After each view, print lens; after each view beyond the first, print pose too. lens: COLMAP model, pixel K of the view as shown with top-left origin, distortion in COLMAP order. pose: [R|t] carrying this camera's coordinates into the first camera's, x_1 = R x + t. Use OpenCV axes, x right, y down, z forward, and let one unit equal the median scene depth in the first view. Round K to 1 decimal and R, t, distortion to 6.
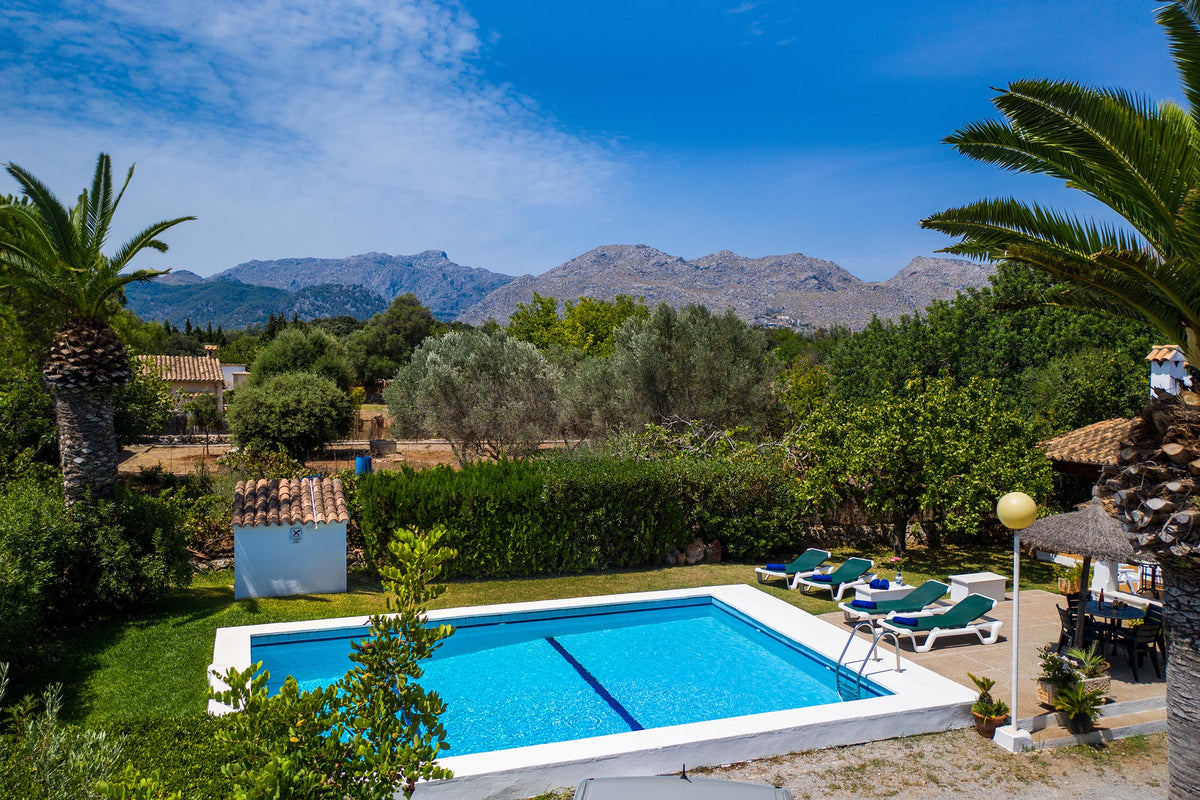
lens RADIAL K [[1050.6, 0, 600.0], [0, 1050.6, 400.0], [0, 0, 1]] dist [-0.006573, -0.003471]
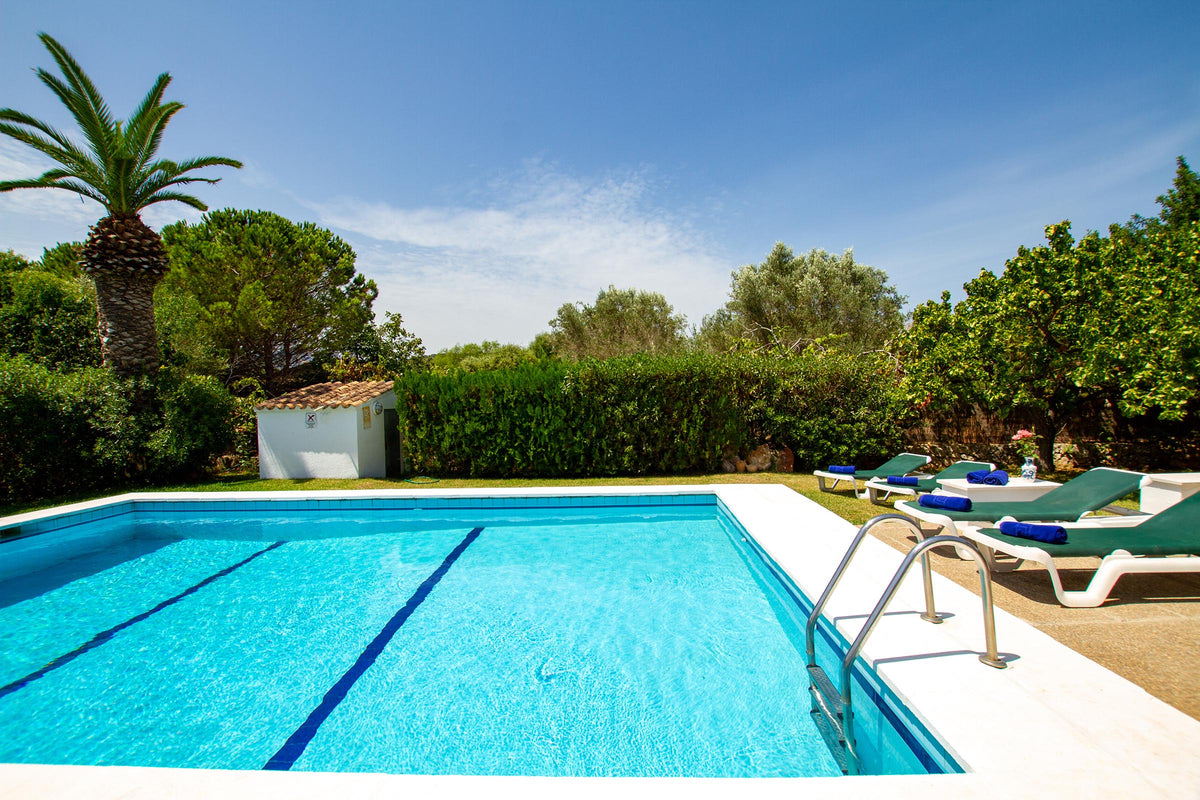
lens RADIAL K [[547.3, 0, 617.2], [0, 547.3, 432.9], [0, 0, 1]] dist [-0.034768, 0.000267]
pose [[0.913672, -0.013059, -0.406243, 0.180248], [0.008958, 0.999888, -0.011996, 0.137233], [0.406354, 0.007321, 0.913686, 0.583547]]
